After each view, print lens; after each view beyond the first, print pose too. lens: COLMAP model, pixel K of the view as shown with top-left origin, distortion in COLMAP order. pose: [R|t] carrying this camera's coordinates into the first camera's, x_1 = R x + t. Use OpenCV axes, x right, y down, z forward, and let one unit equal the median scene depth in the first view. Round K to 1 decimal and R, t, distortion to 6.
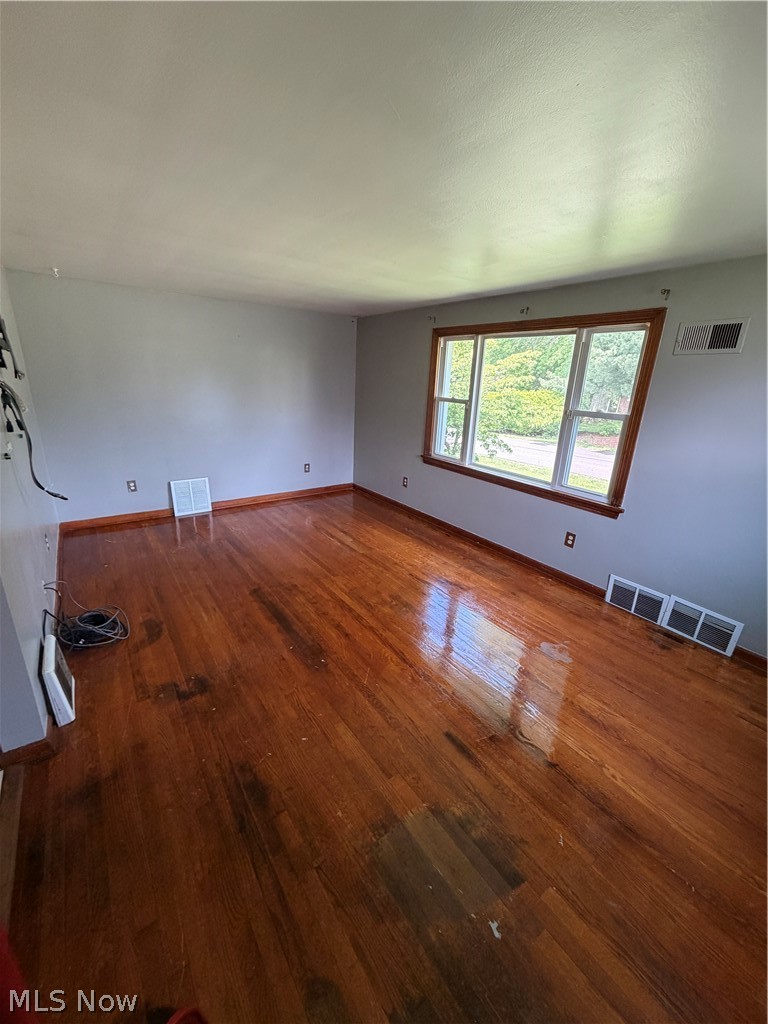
lens RADIAL K [[410.3, 0, 384.1], [0, 410.3, 511.3], [0, 0, 1]] dist [0.000394, 0.000062]
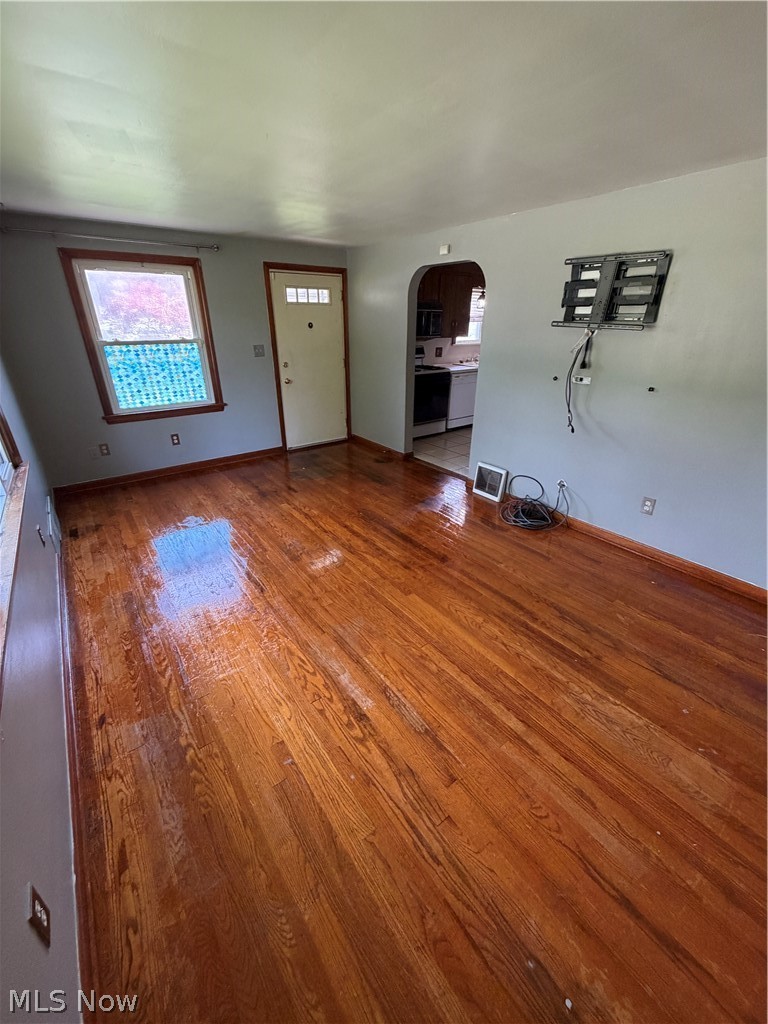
lens RADIAL K [[410.3, 0, 384.6], [0, 410.3, 514.5], [0, 0, 1]] dist [0.000394, 0.000062]
pose [[-0.998971, -0.029683, -0.034277, -0.152212], [-0.045101, 0.728434, 0.683629, -0.557062], [0.004676, 0.684472, -0.729024, 1.732193]]
